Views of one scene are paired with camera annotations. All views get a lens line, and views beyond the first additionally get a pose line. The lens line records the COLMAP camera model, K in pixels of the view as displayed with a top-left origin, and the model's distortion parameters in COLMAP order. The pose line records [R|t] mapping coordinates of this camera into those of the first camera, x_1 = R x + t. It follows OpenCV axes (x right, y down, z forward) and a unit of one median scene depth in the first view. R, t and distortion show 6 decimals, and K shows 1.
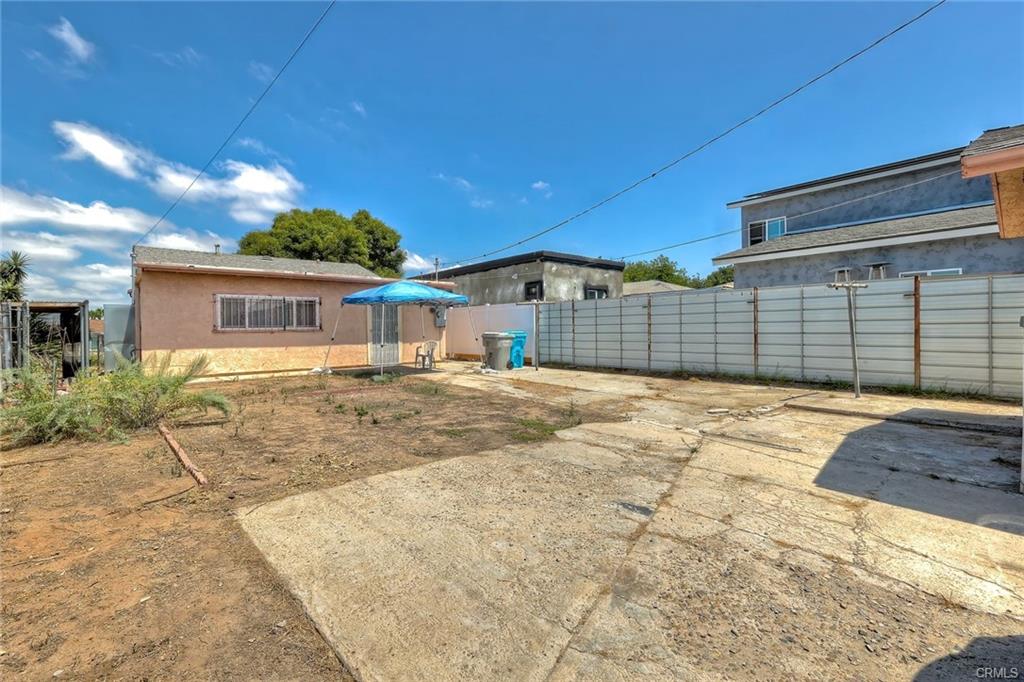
lens RADIAL K [[447.8, 0, 516.0], [0, 447.8, 334.1], [0, 0, 1]] dist [-0.001612, -0.000083]
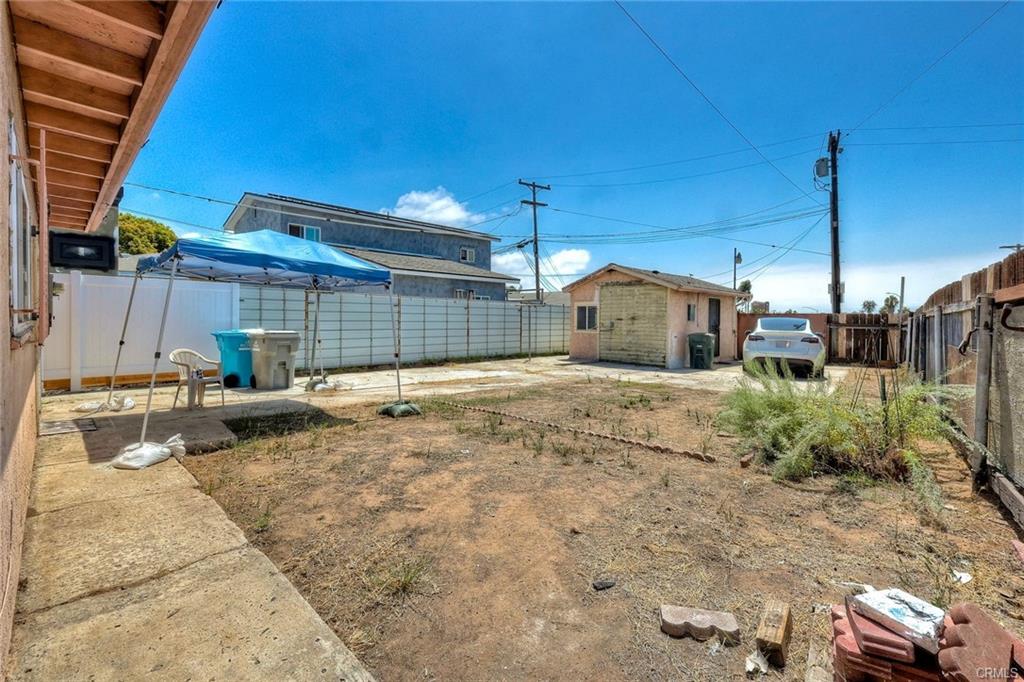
lens RADIAL K [[447.8, 0, 515.9], [0, 447.8, 335.2], [0, 0, 1]] dist [-0.001612, -0.000083]
pose [[-0.099200, -0.019240, 0.994881, -0.811863], [0.007598, 0.999769, 0.020092, -0.008408], [-0.995038, 0.009553, -0.099031, 0.820363]]
